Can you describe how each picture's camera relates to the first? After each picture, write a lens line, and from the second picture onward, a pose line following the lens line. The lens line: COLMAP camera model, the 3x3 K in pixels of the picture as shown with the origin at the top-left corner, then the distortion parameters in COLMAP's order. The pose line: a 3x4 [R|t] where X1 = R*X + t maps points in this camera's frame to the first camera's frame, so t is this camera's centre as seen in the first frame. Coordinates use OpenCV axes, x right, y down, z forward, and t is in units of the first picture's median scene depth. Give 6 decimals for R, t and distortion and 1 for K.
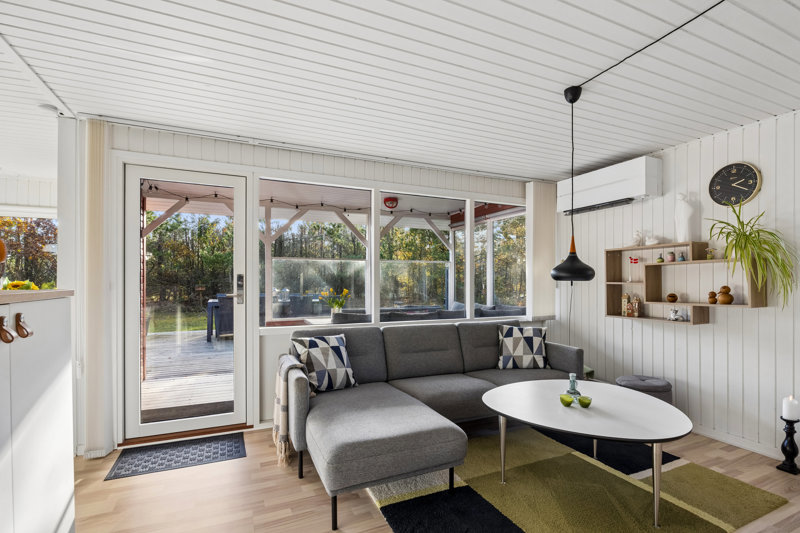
lens RADIAL K [[371.8, 0, 394.8], [0, 371.8, 283.8], [0, 0, 1]] dist [-0.017970, -0.000207]
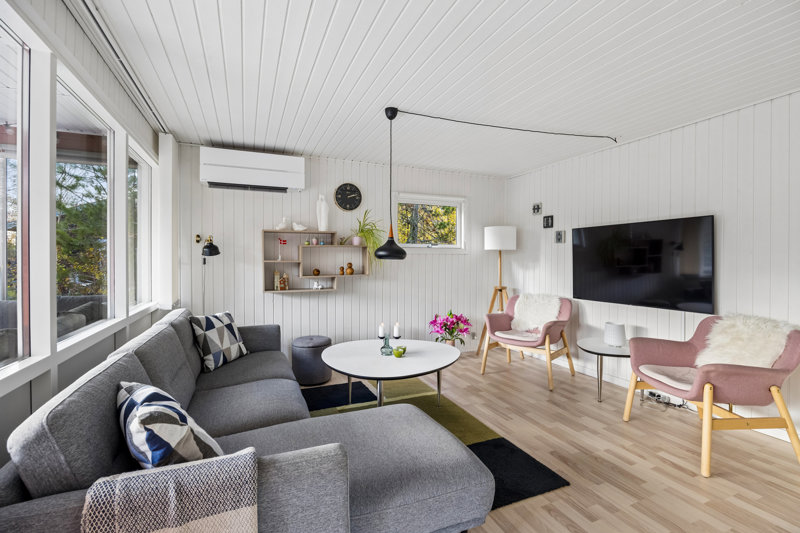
lens RADIAL K [[371.8, 0, 399.7], [0, 371.8, 259.4], [0, 0, 1]] dist [-0.017970, -0.000207]
pose [[0.032559, -0.001525, 0.999469, -0.584776], [0.007048, 0.999974, 0.001296, -0.007391], [-0.999445, 0.007002, 0.032569, 0.680999]]
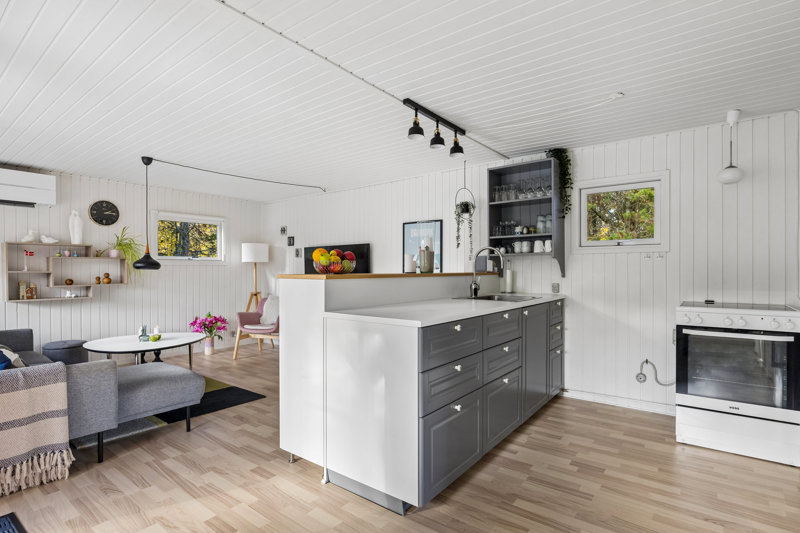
lens RADIAL K [[402.5, 0, 404.0], [0, 402.5, 272.4], [0, 0, 1]] dist [-0.006761, -0.002903]
pose [[-0.470202, -0.004284, 0.882549, -1.261548], [0.008852, 0.999915, 0.009570, -0.001757], [-0.882515, 0.012312, -0.470124, 0.604777]]
